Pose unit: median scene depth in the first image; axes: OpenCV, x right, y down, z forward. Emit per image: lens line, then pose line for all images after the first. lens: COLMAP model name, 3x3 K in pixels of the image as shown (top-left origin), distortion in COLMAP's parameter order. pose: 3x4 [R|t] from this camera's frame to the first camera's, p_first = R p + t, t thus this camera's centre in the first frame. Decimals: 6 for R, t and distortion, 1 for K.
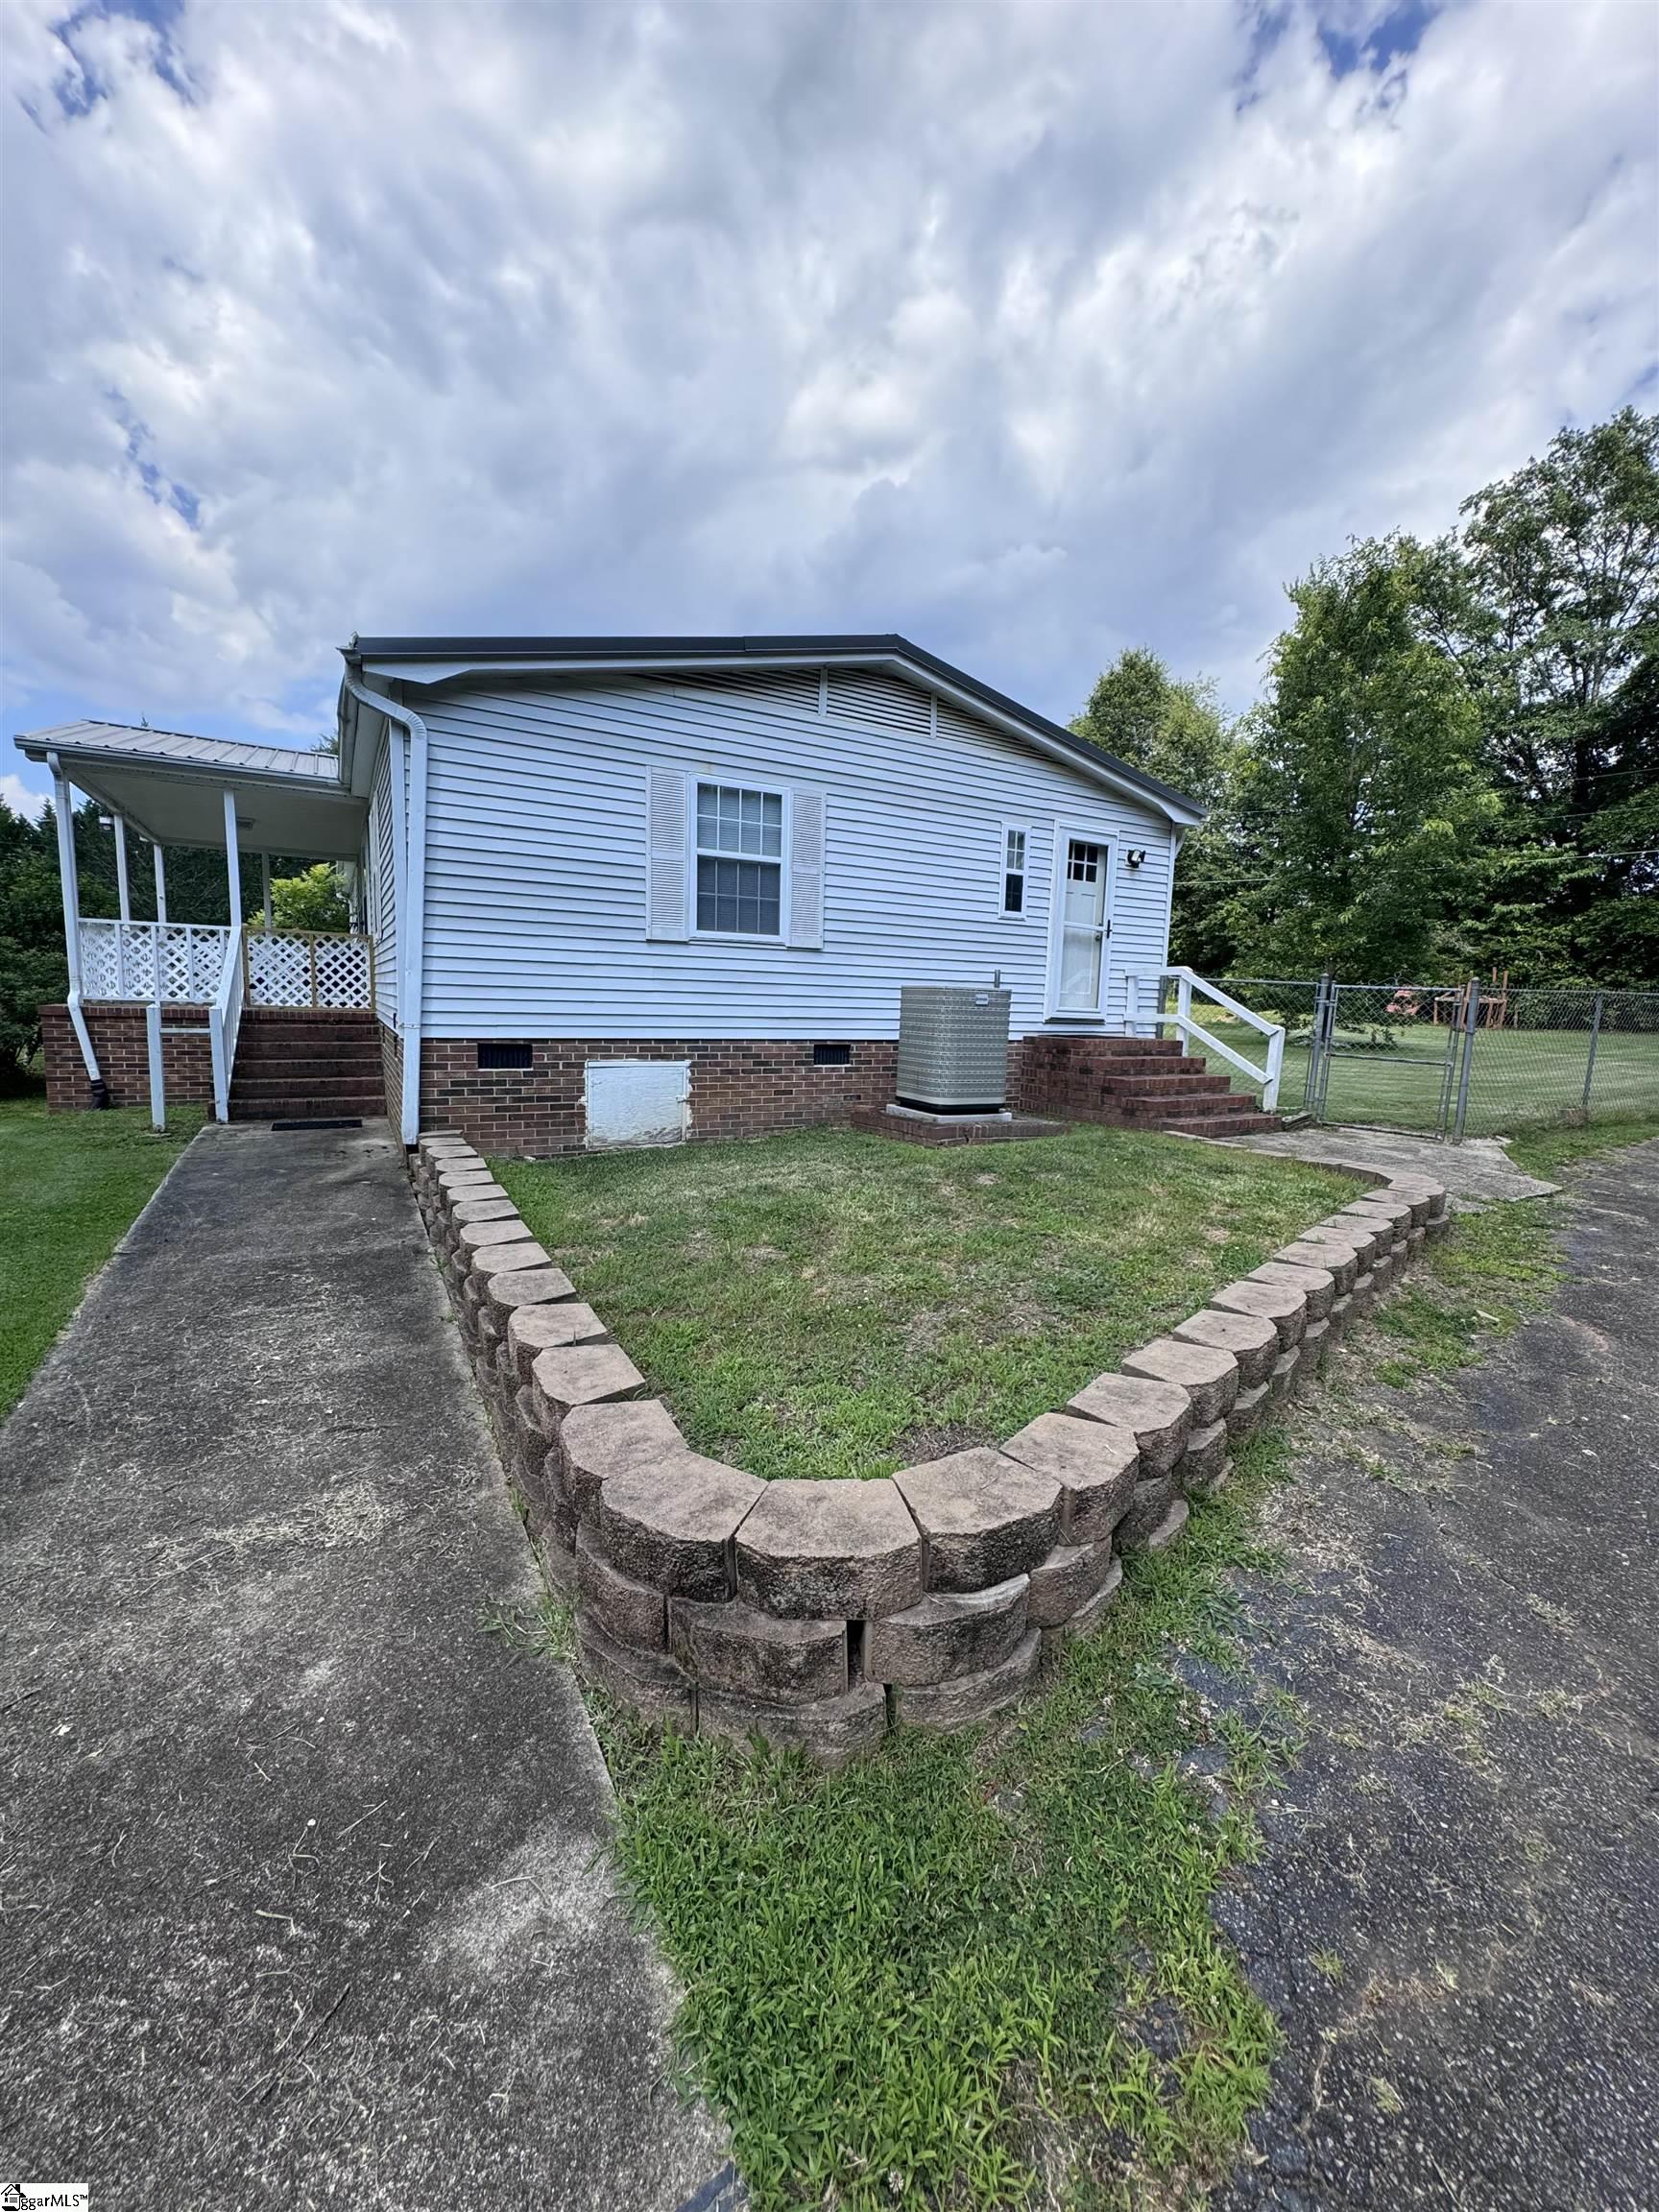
lens RADIAL K [[890.9, 0, 828.8], [0, 890.9, 1099.7], [0, 0, 1]] dist [-0.001016, -0.000050]
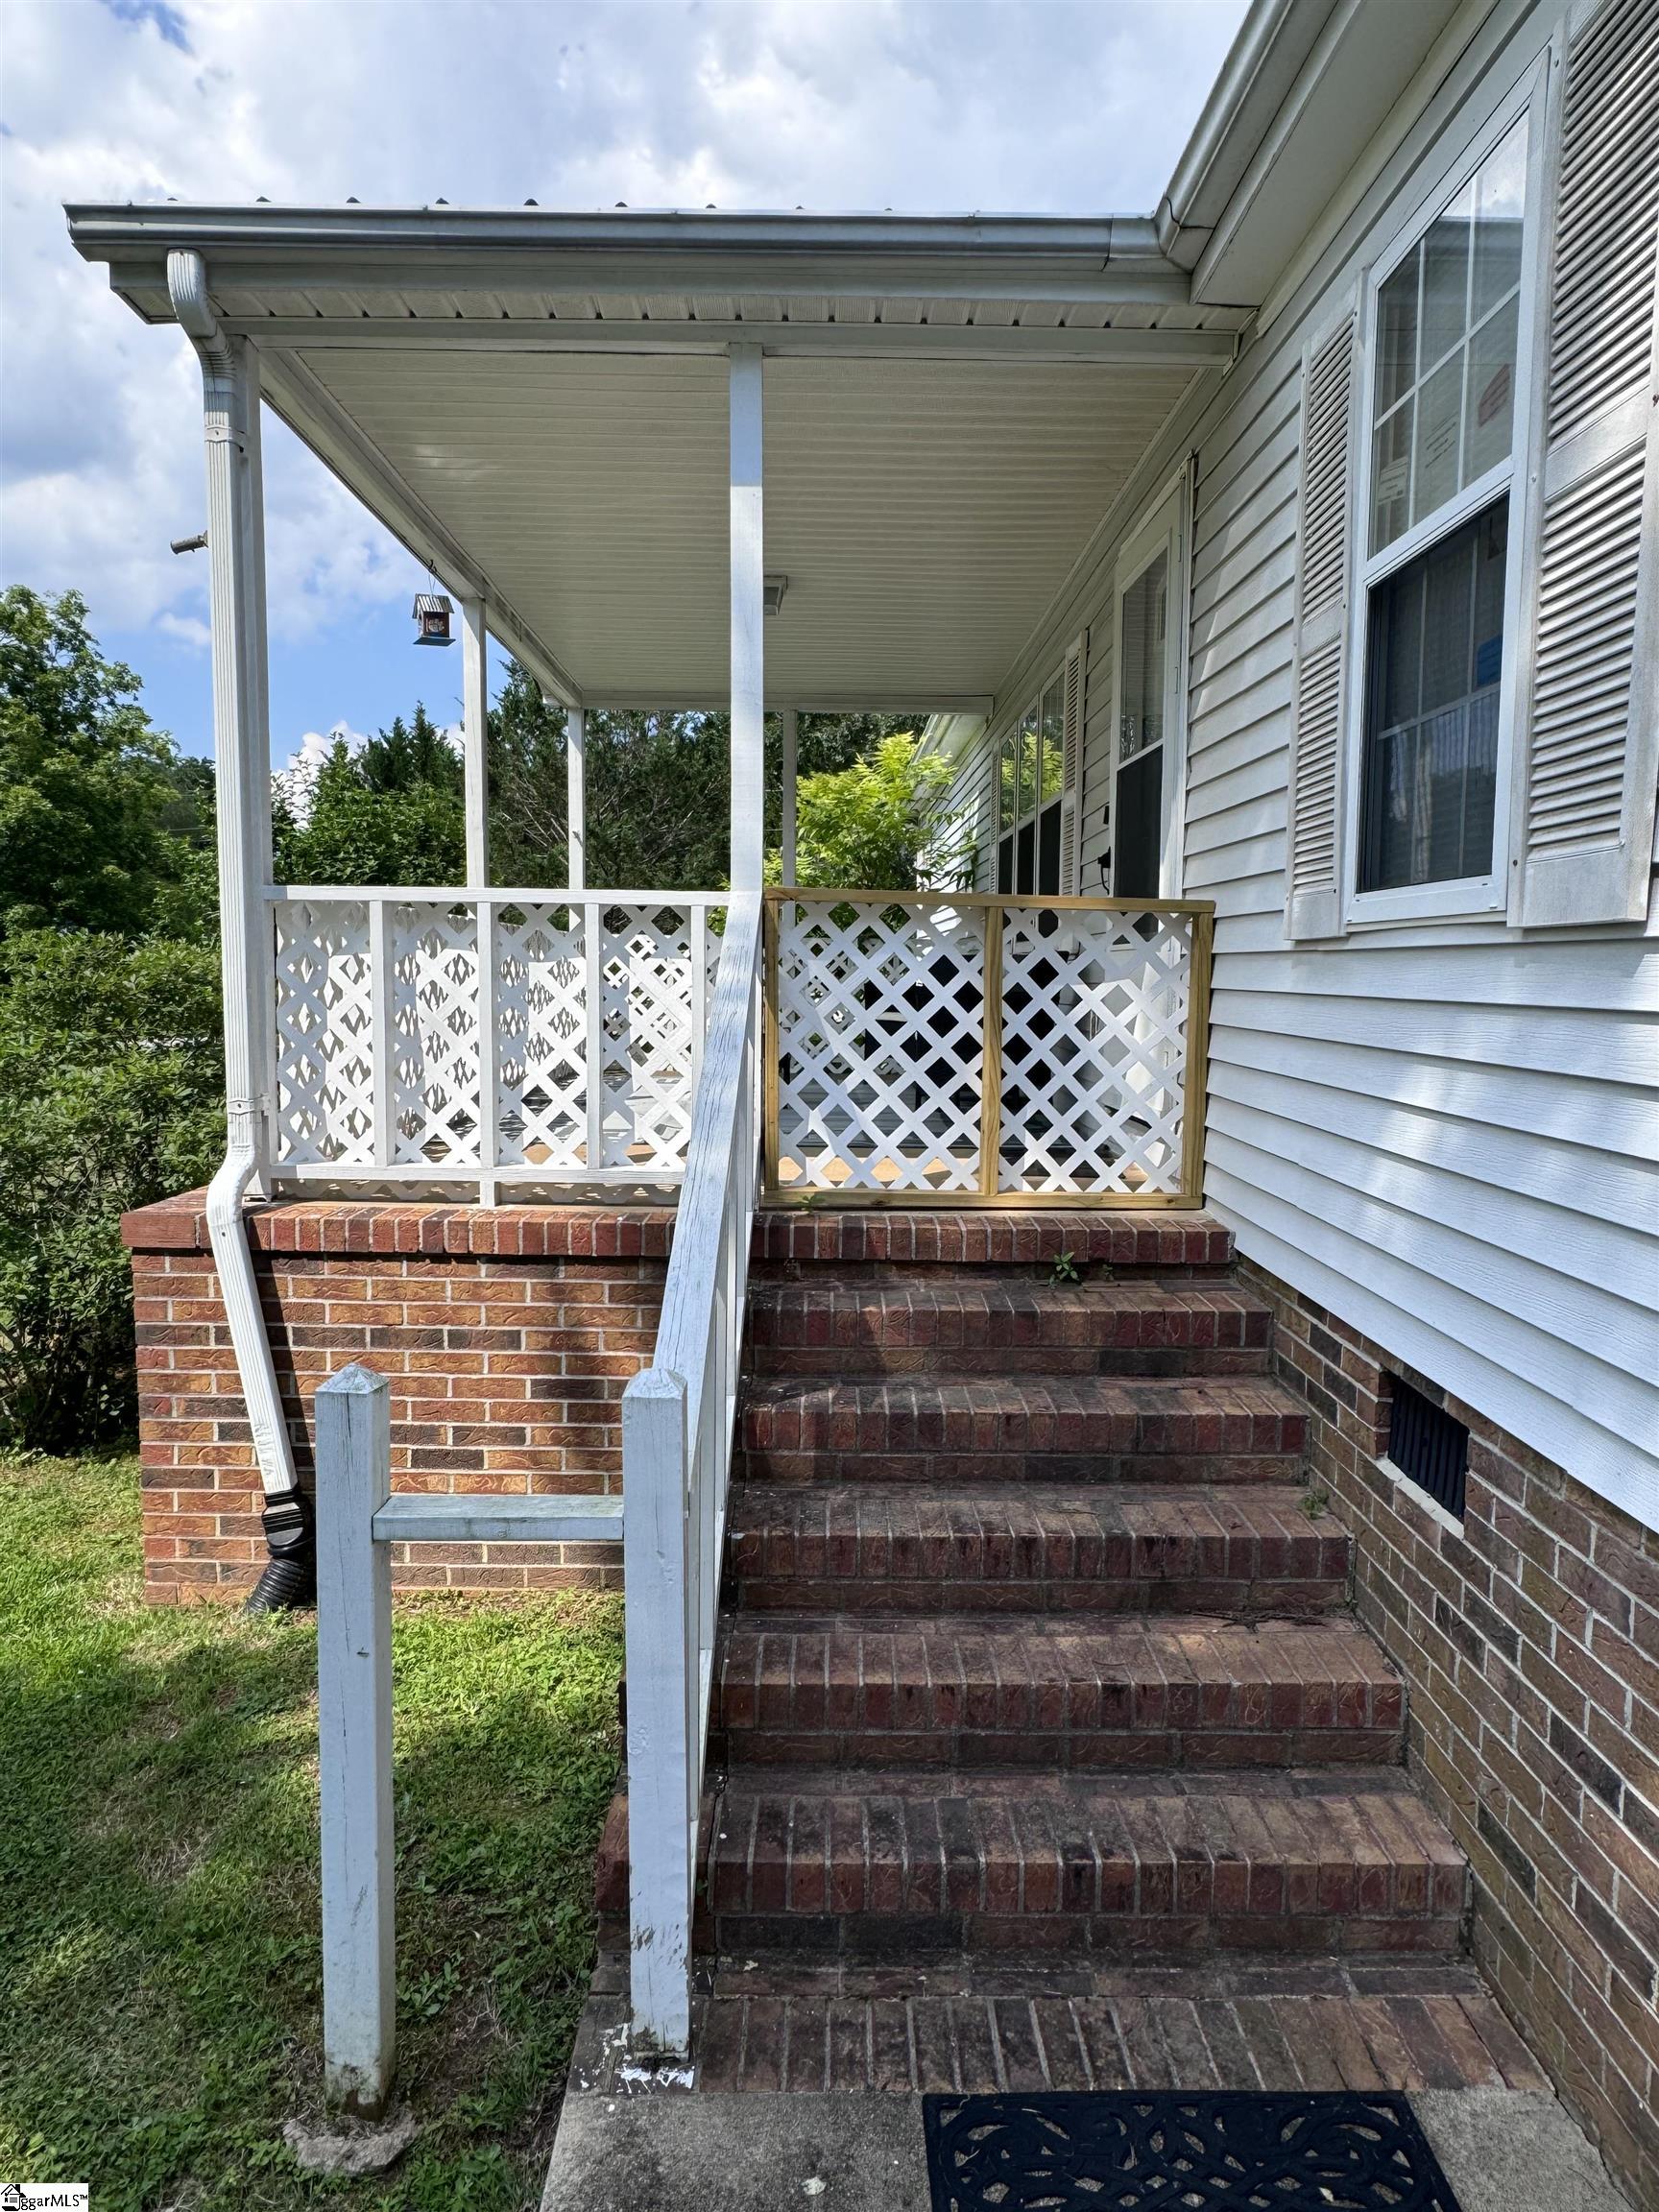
lens RADIAL K [[1483.2, 0, 828.7], [0, 1483.2, 1105.1], [0, 0, 1]] dist [-0.000978, -0.000002]
pose [[0.878372, 0.022604, -0.477442, -0.454235], [-0.039655, 0.998884, -0.025664, -0.127007], [0.476329, 0.041476, 0.878288, 0.661517]]
